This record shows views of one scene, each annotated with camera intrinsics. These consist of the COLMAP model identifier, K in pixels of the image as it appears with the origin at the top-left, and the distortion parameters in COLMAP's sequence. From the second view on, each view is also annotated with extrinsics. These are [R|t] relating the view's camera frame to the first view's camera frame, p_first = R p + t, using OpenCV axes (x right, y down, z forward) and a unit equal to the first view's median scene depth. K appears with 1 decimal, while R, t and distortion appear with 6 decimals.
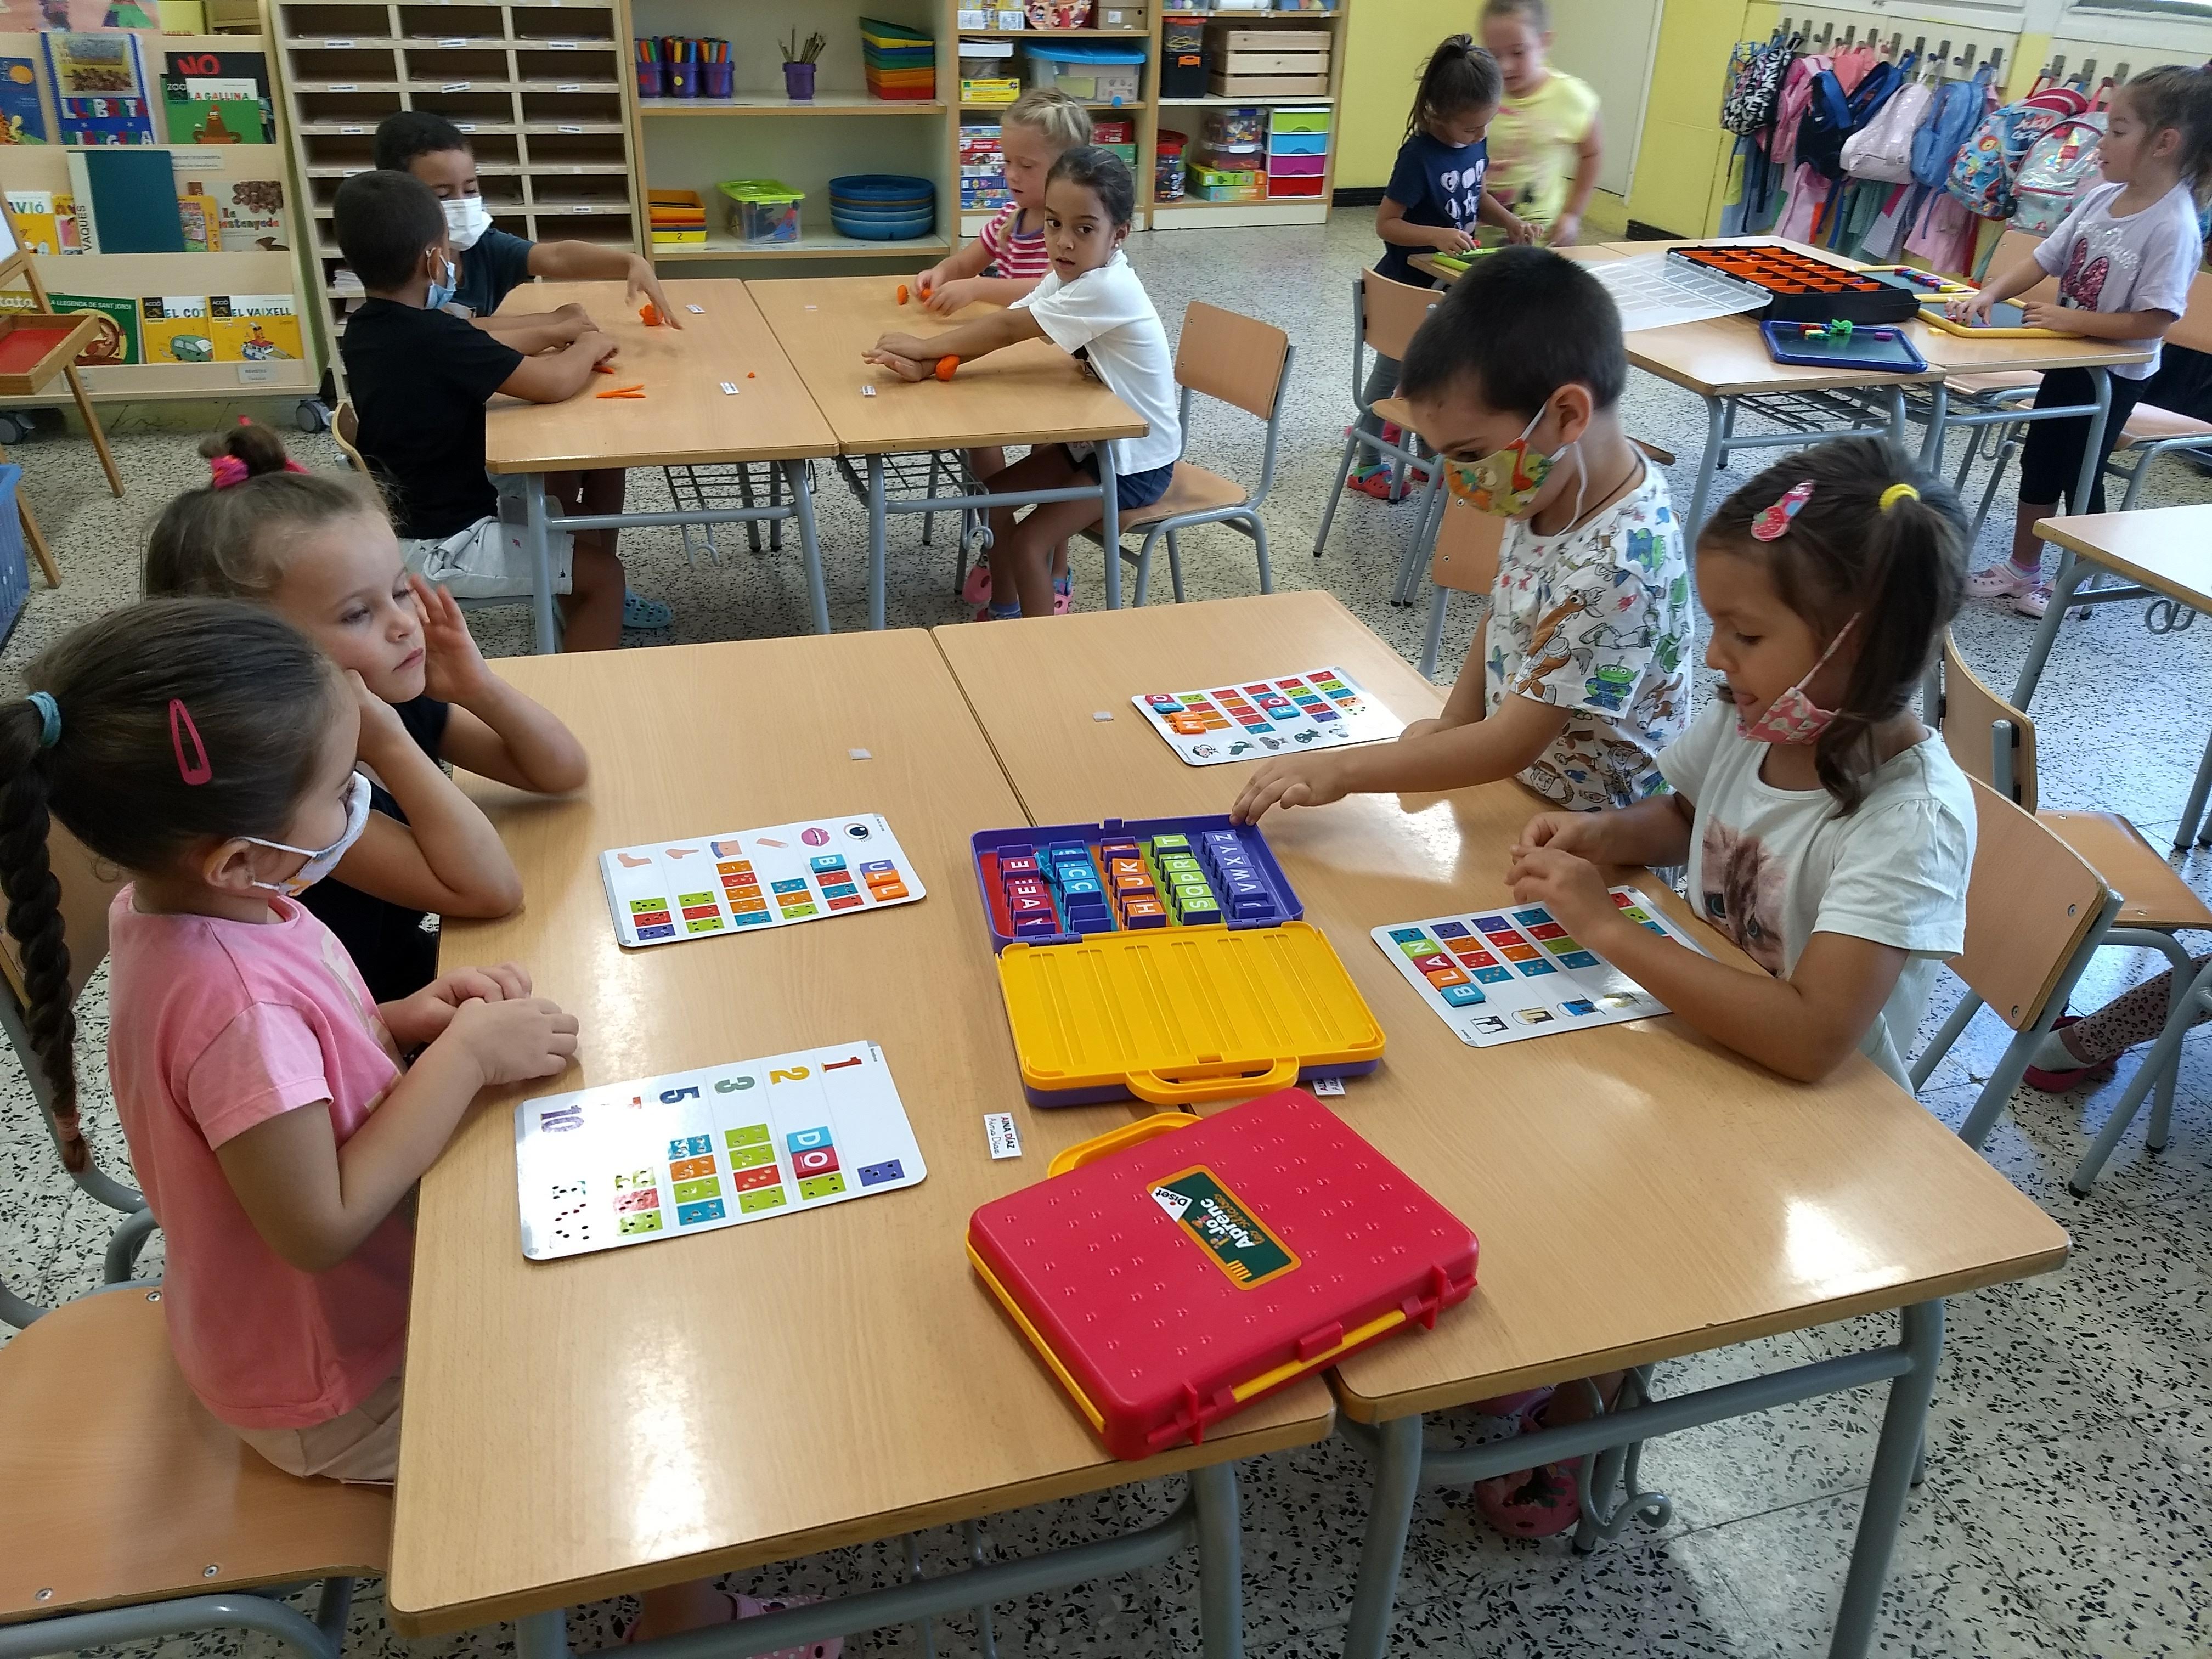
lens RADIAL K [[1851.9, 0, 1078.7], [0, 1851.9, 867.6], [0, 0, 1]] dist [0.090443, -0.109953]
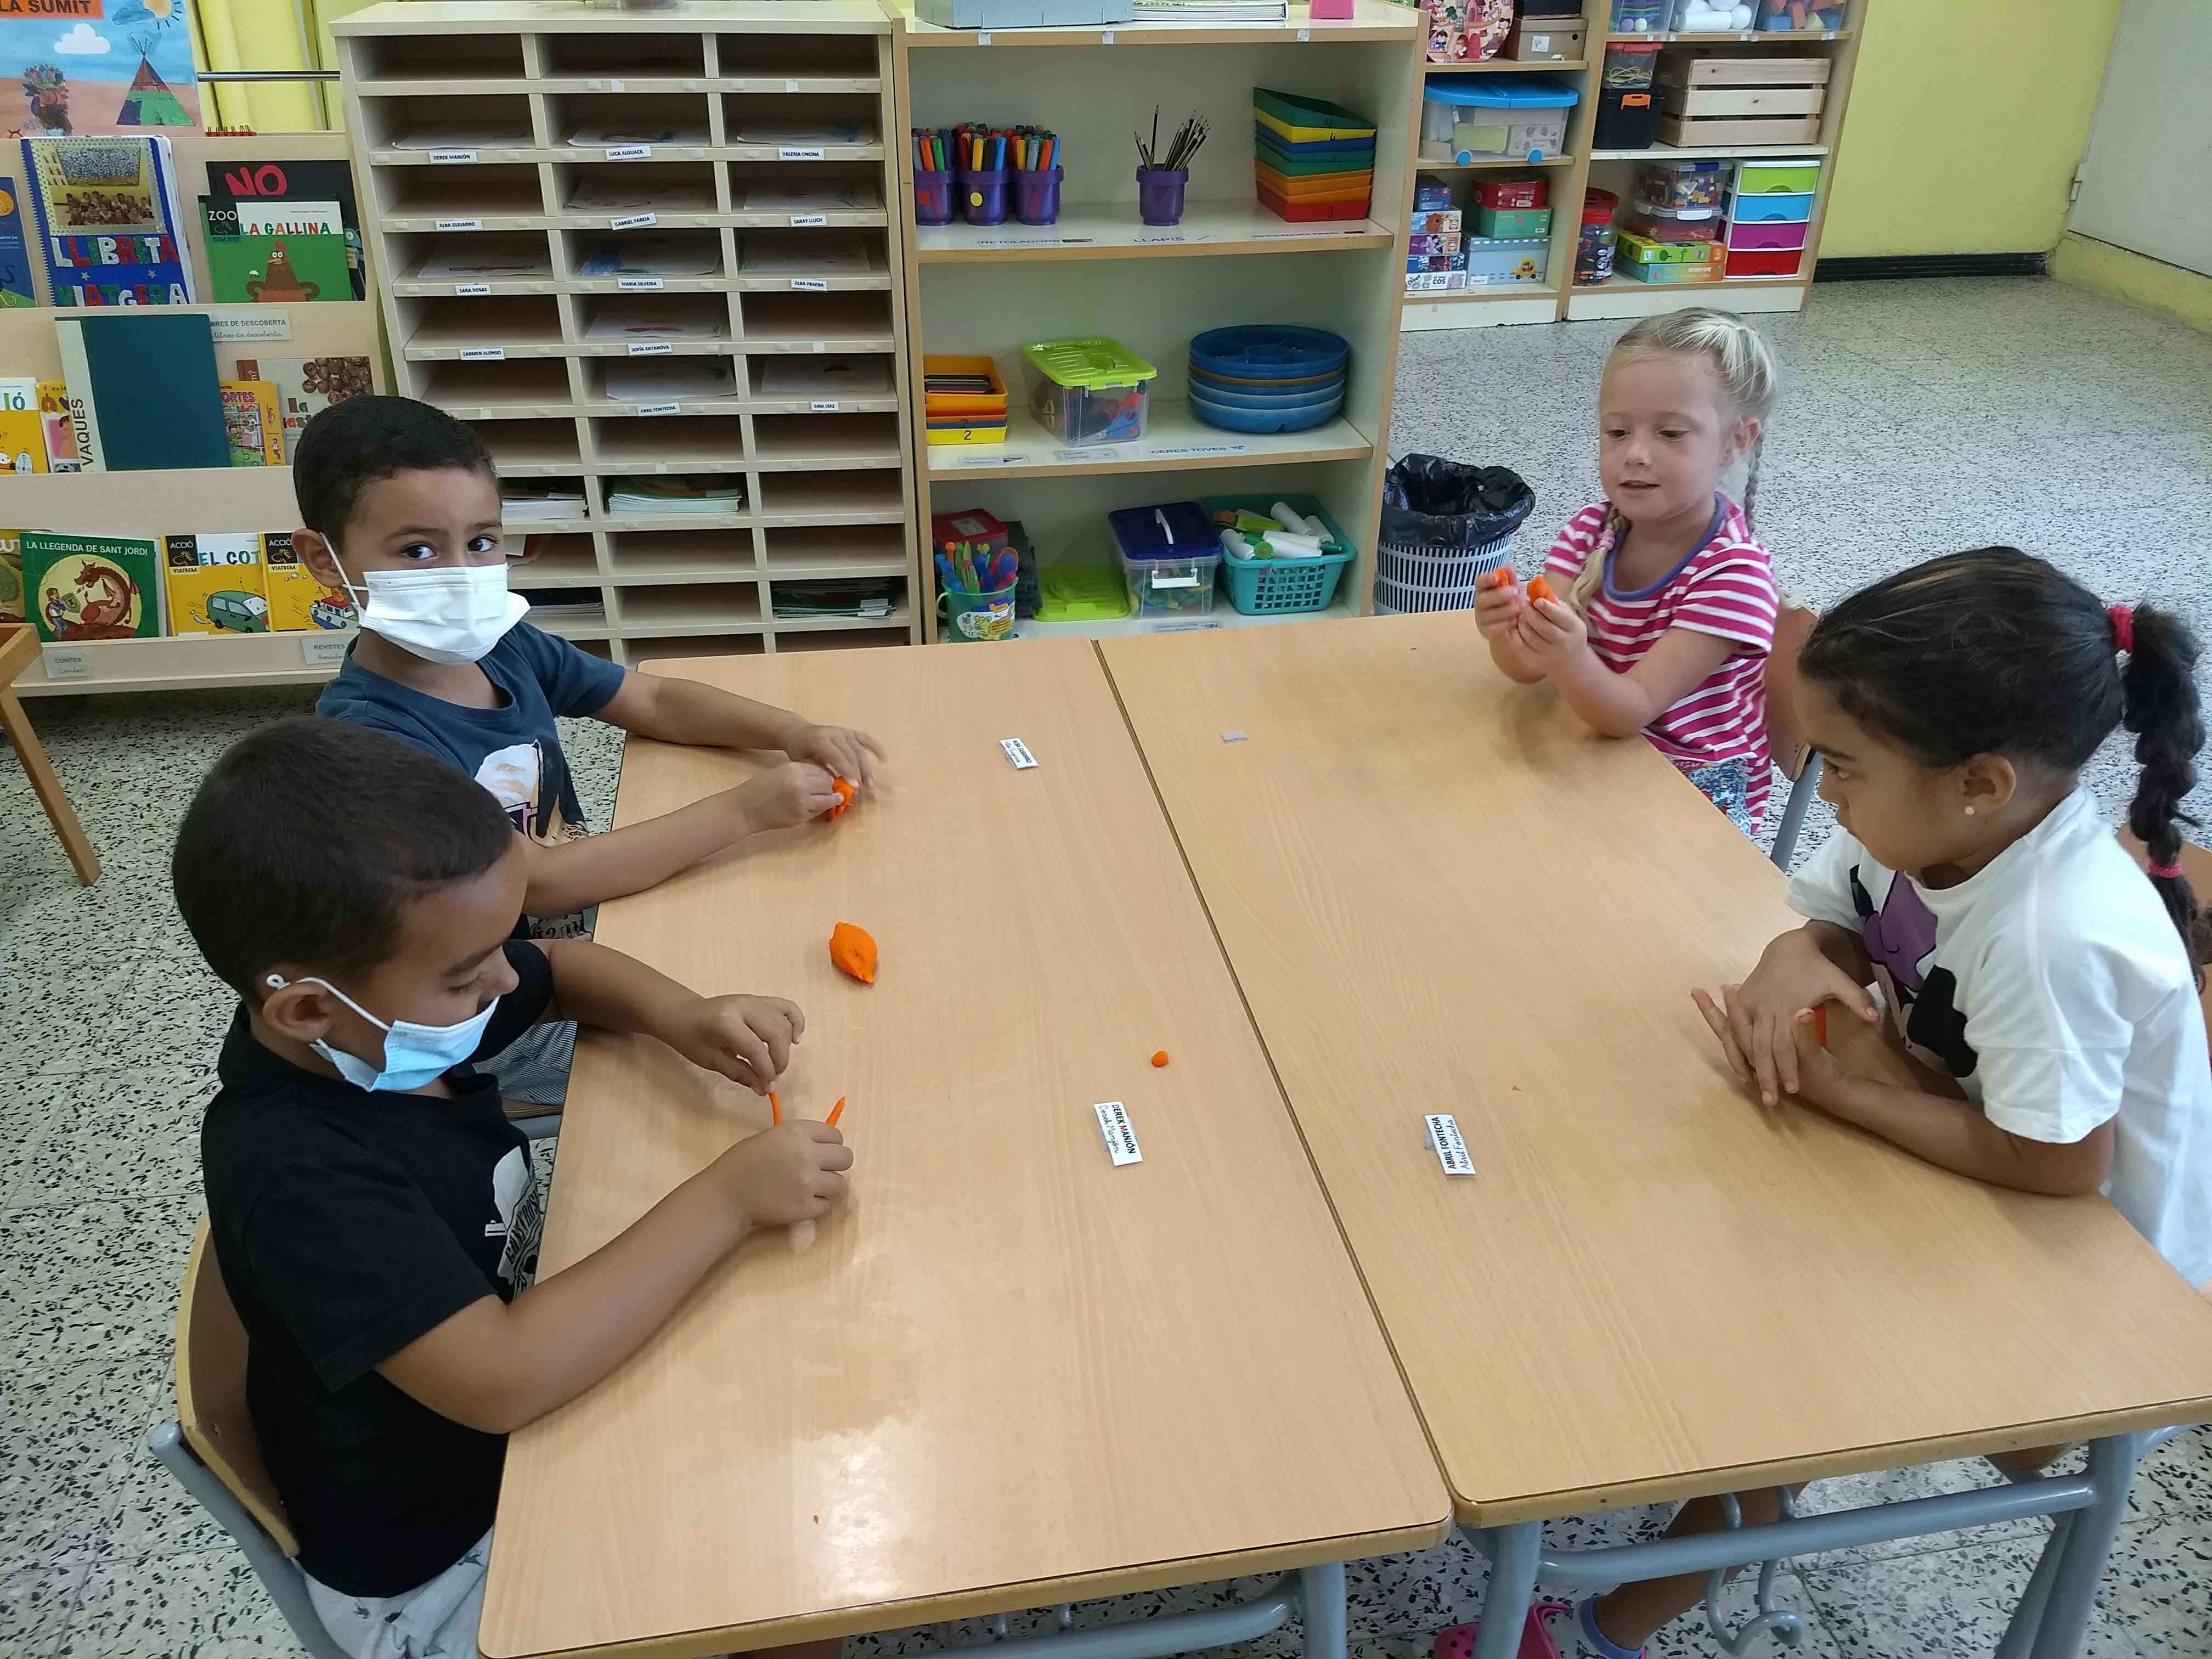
lens RADIAL K [[1795.1, 0, 1106.2], [0, 1795.1, 866.9], [0, 0, 1]] dist [0.129268, -0.191109]
pose [[0.993848, 0.040831, -0.102955, -0.095827], [-0.038473, 0.998952, 0.024787, -0.208423], [0.103860, -0.020674, 0.994377, 0.381456]]
